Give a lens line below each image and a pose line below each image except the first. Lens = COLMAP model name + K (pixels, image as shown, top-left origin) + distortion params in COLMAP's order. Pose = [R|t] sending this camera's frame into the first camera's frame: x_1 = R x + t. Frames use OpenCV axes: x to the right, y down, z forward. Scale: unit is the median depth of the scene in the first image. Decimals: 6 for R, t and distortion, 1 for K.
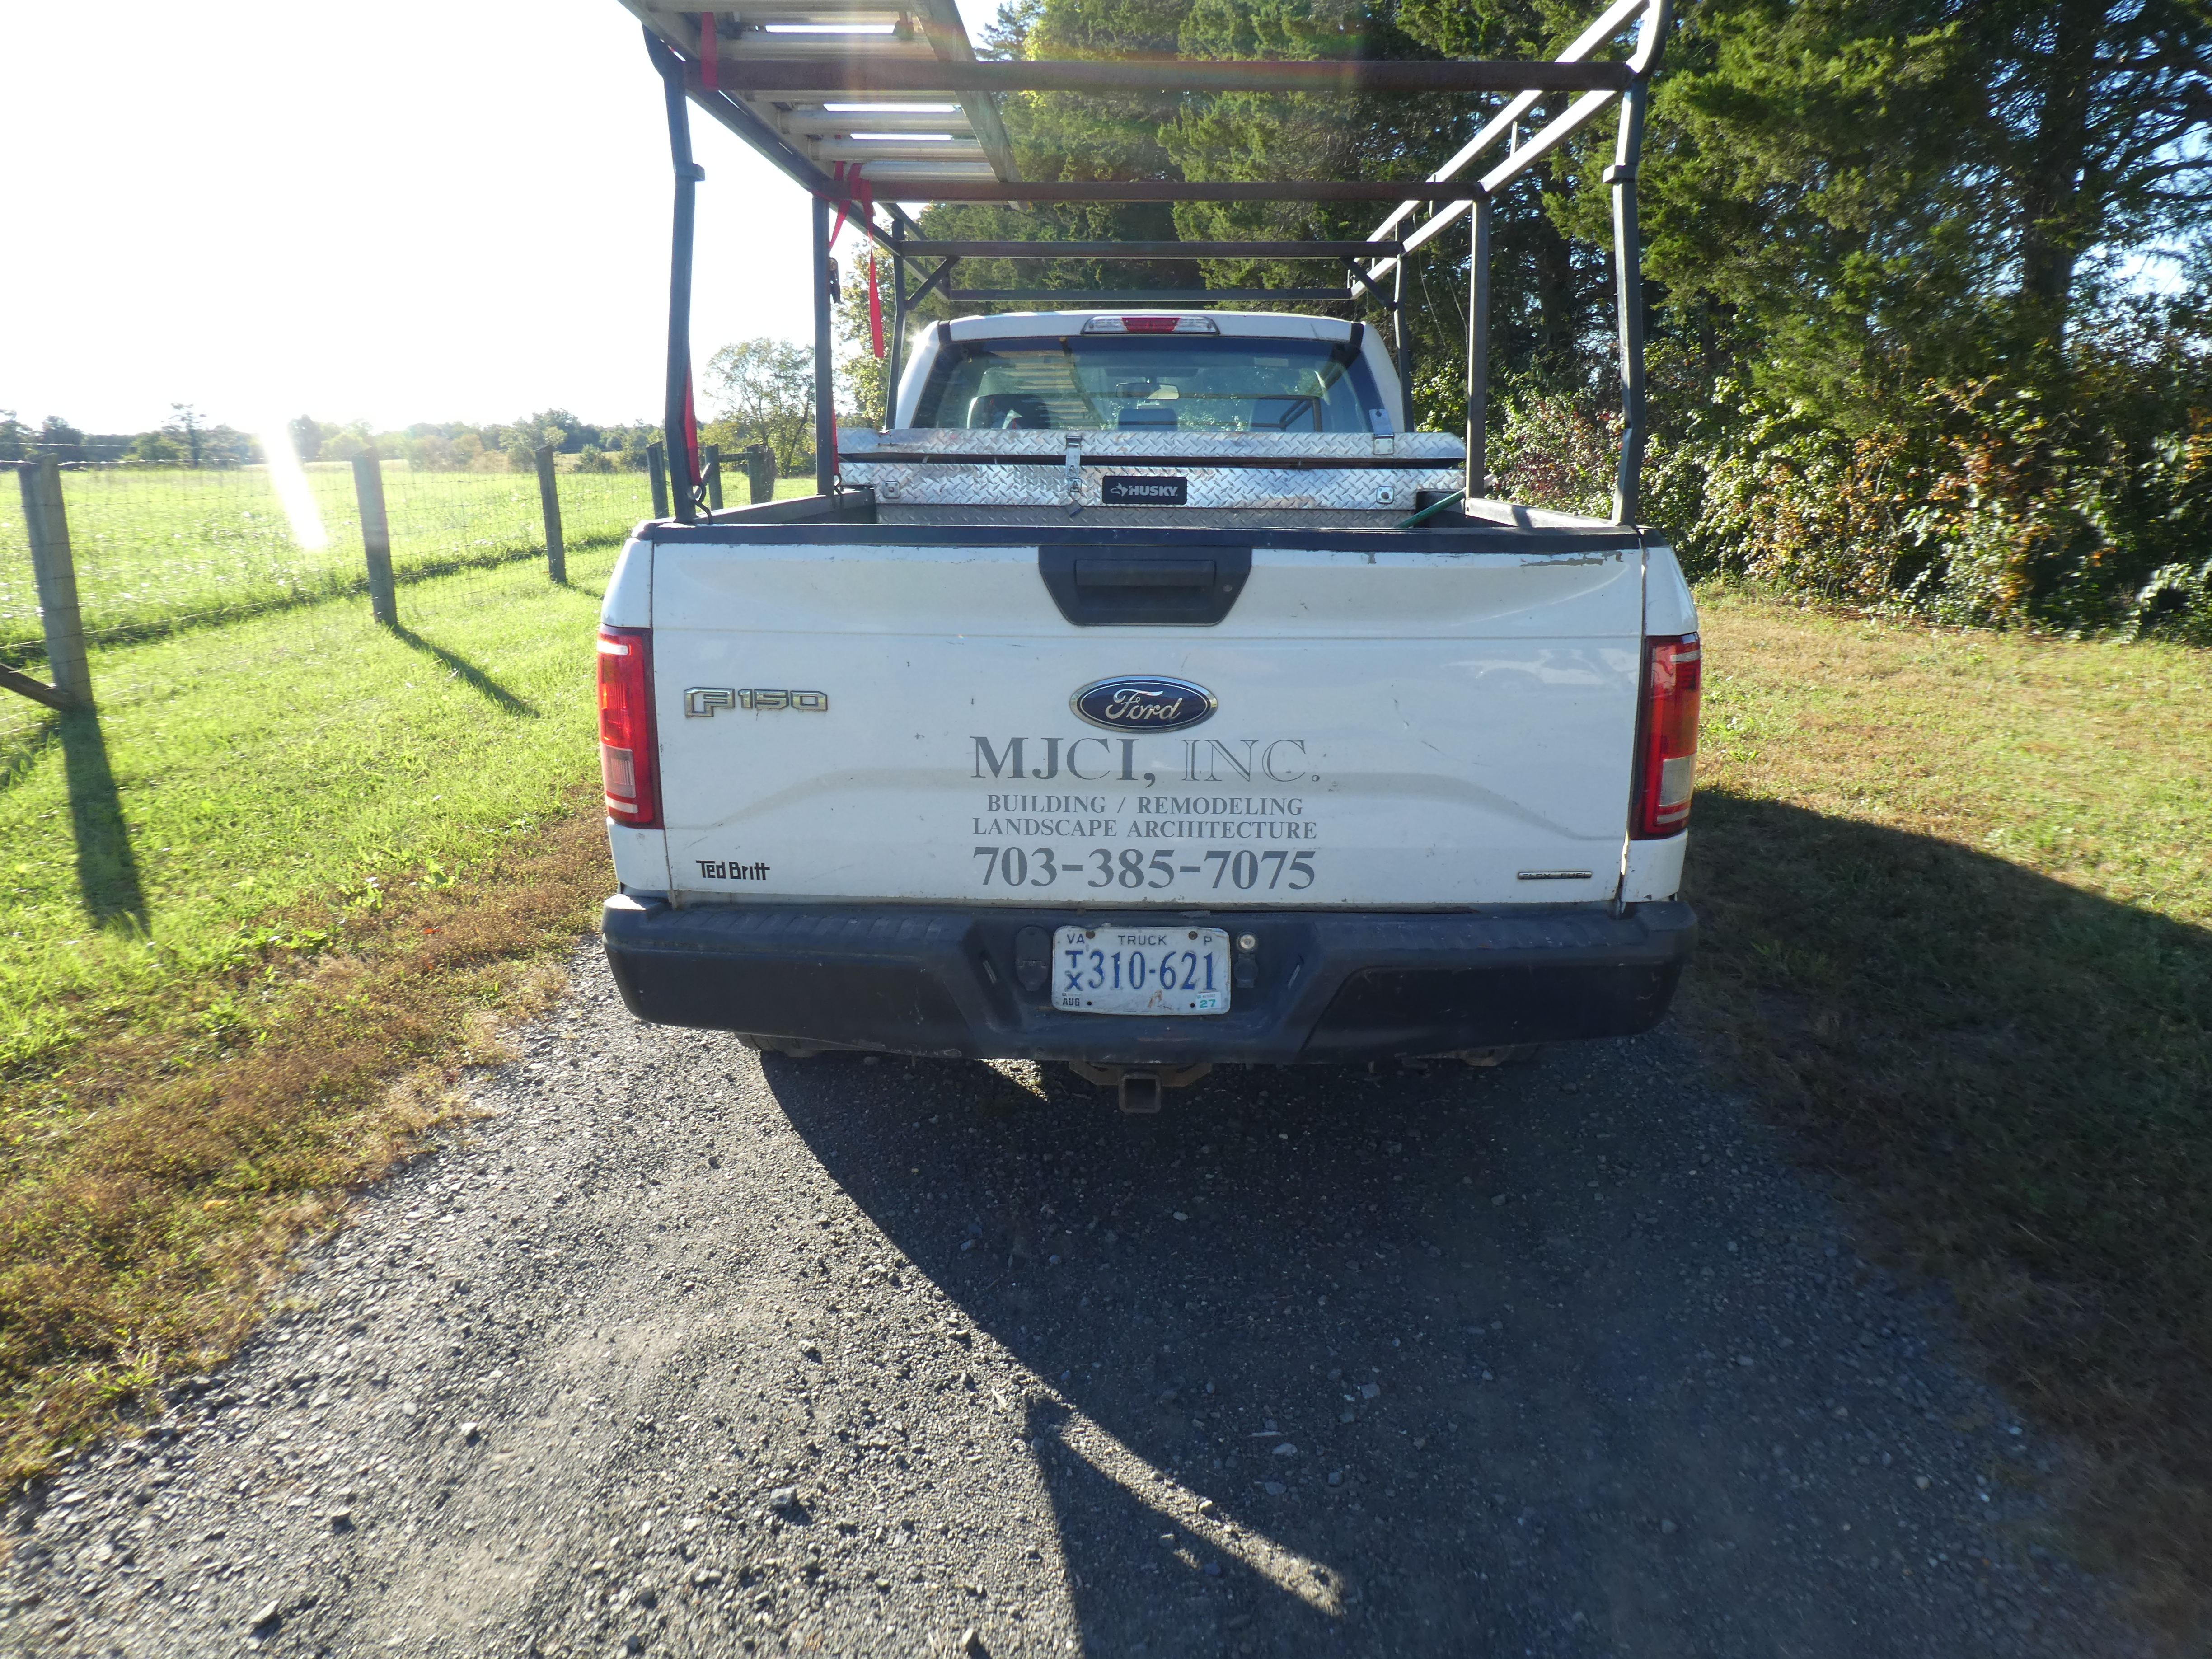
lens RADIAL K [[1509.0, 0, 1106.0], [0, 1509.0, 829.5], [0, 0, 1]] dist [0.043889, -0.002491]
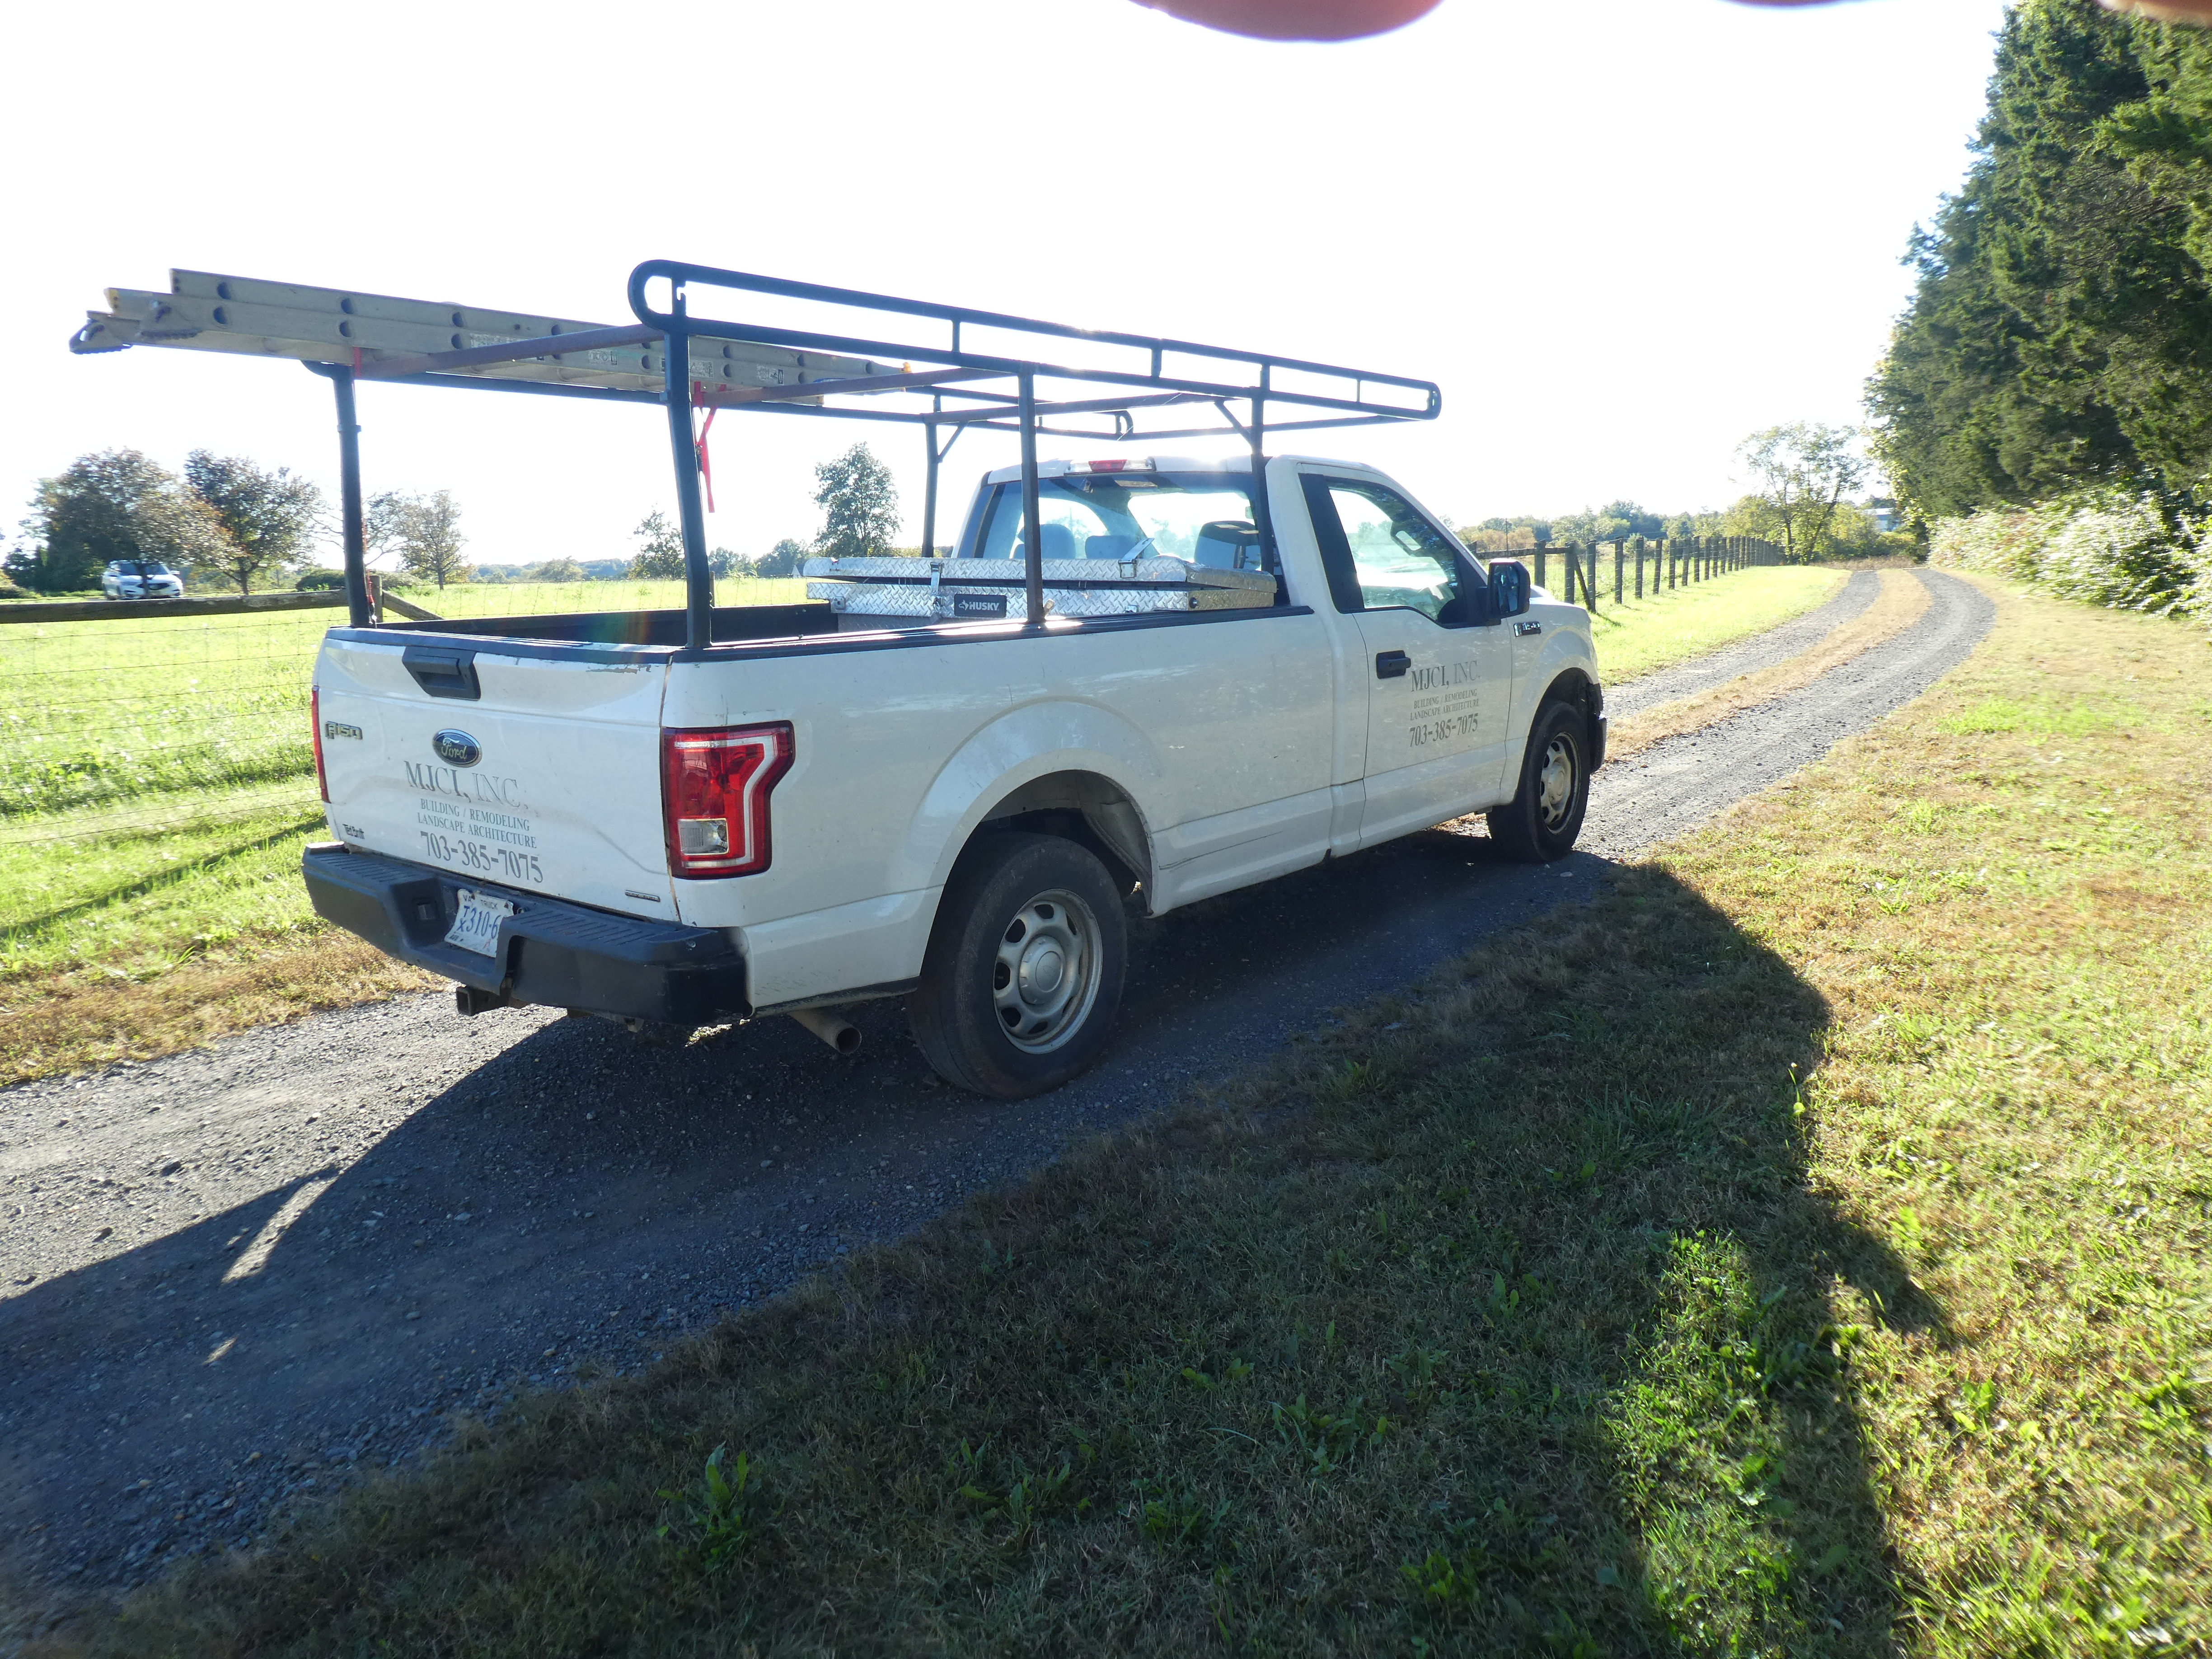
lens RADIAL K [[1509.0, 0, 1106.0], [0, 1509.0, 829.5], [0, 0, 1]] dist [0.043889, -0.002491]
pose [[0.775621, 0.104247, -0.622531, 1.470005], [-0.138138, 0.990393, -0.006260, -0.078887], [0.615898, 0.090850, 0.782570, 0.176813]]
